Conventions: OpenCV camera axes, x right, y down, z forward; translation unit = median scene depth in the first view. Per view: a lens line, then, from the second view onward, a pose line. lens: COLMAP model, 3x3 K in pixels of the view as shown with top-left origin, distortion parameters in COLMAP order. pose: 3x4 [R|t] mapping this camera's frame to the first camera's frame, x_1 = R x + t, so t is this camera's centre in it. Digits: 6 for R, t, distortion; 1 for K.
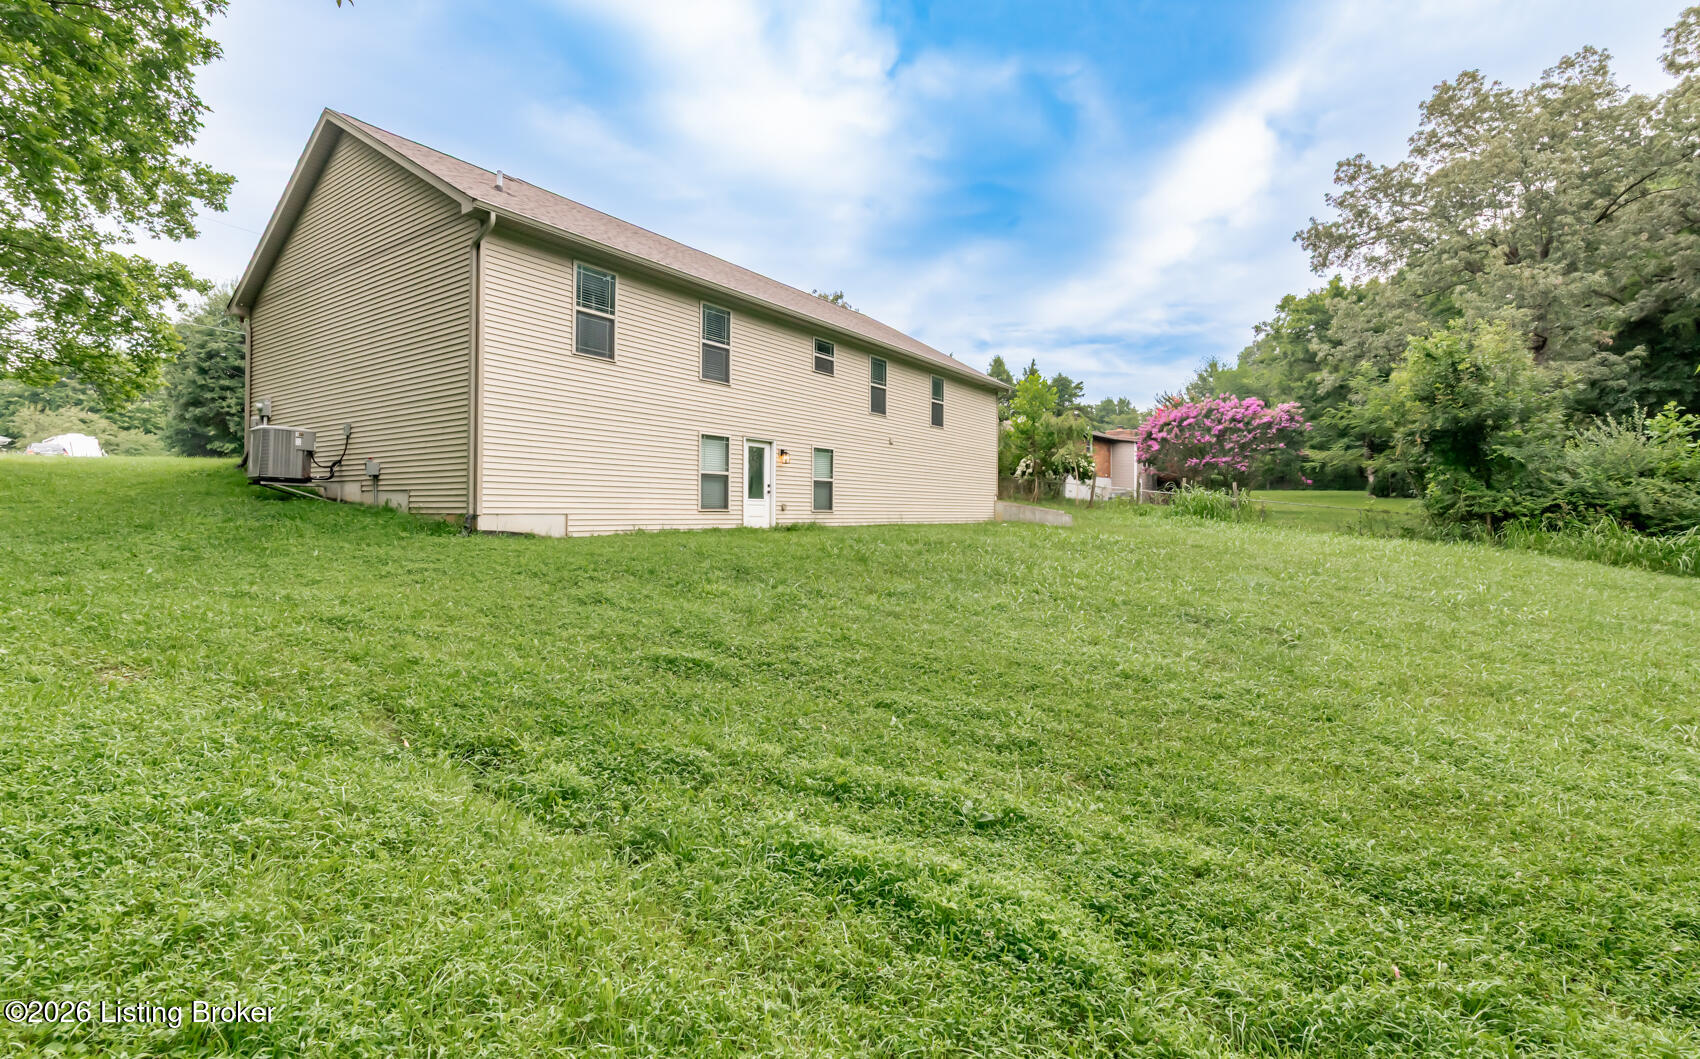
lens RADIAL K [[735.3, 0, 851.6], [0, 735.3, 524.1], [0, 0, 1]] dist [0.019318, 0.000065]
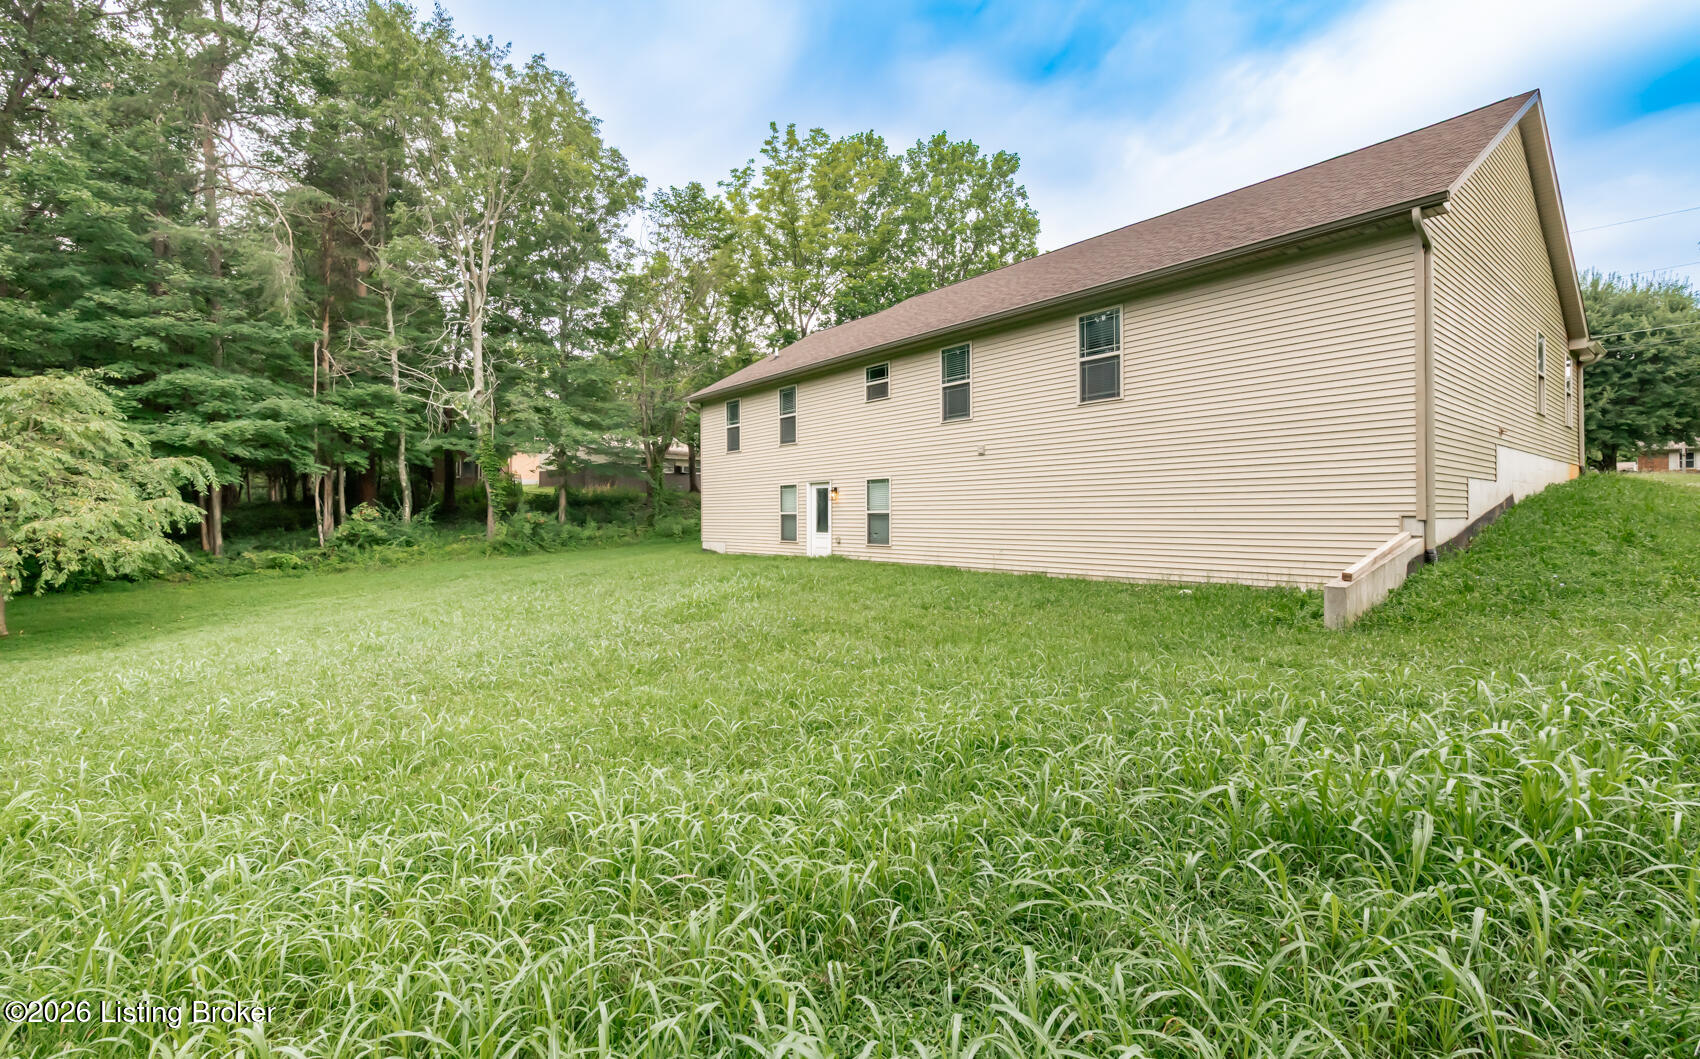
lens RADIAL K [[735.3, 0, 851.6], [0, 735.3, 524.1], [0, 0, 1]] dist [0.019318, 0.000065]
pose [[-0.261798, -0.042692, -0.964178, 0.881592], [-0.059457, 0.997837, -0.028038, -0.017054], [0.963290, 0.049987, -0.263770, 1.235871]]
